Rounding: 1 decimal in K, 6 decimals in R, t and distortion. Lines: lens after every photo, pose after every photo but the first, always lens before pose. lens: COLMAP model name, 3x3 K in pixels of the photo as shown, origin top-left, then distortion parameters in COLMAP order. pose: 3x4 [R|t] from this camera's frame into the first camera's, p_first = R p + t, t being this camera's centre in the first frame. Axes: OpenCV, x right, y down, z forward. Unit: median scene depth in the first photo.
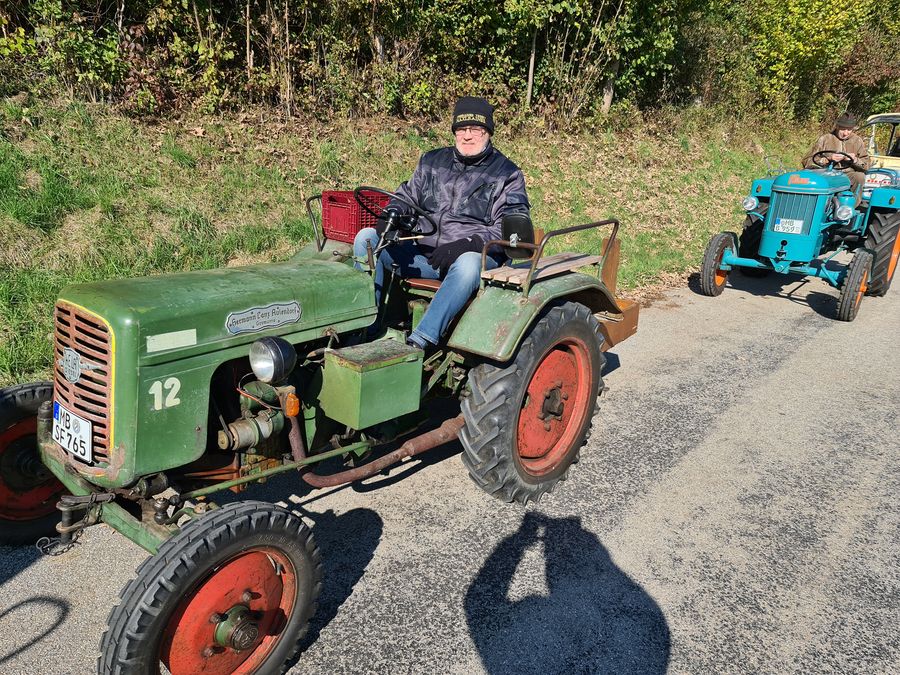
lens RADIAL K [[668.2, 0, 460.6], [0, 668.2, 336.2], [0, 0, 1]] dist [0.202970, -0.222032]
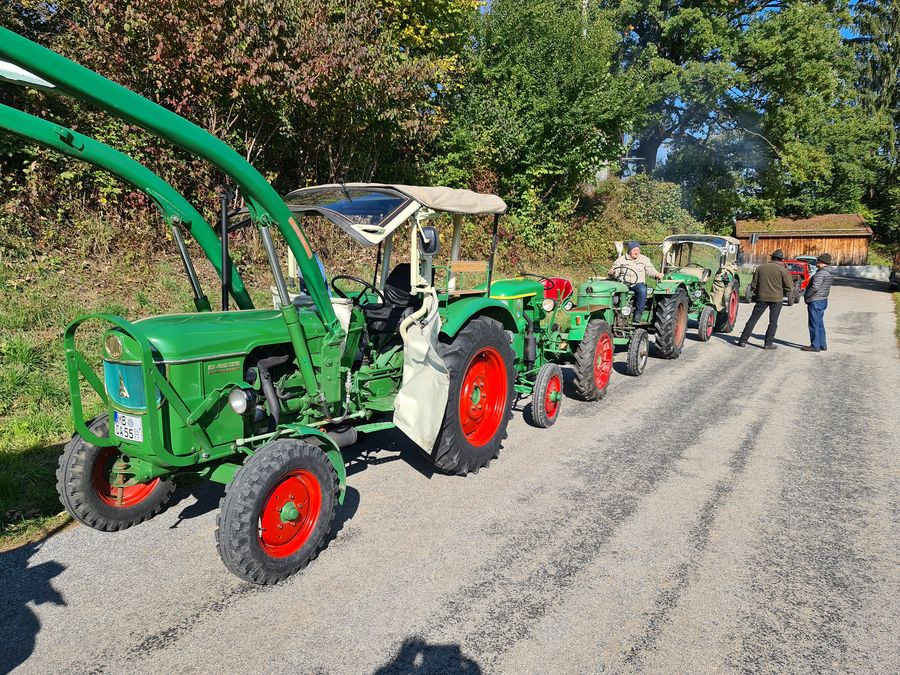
lens RADIAL K [[666.0, 0, 462.9], [0, 666.0, 341.8], [0, 0, 1]] dist [0.086732, -0.068353]
pose [[0.972915, -0.074907, 0.218692, 1.040785], [0.108733, 0.983146, -0.146977, -0.282638], [-0.203997, 0.166775, 0.964661, 1.131571]]
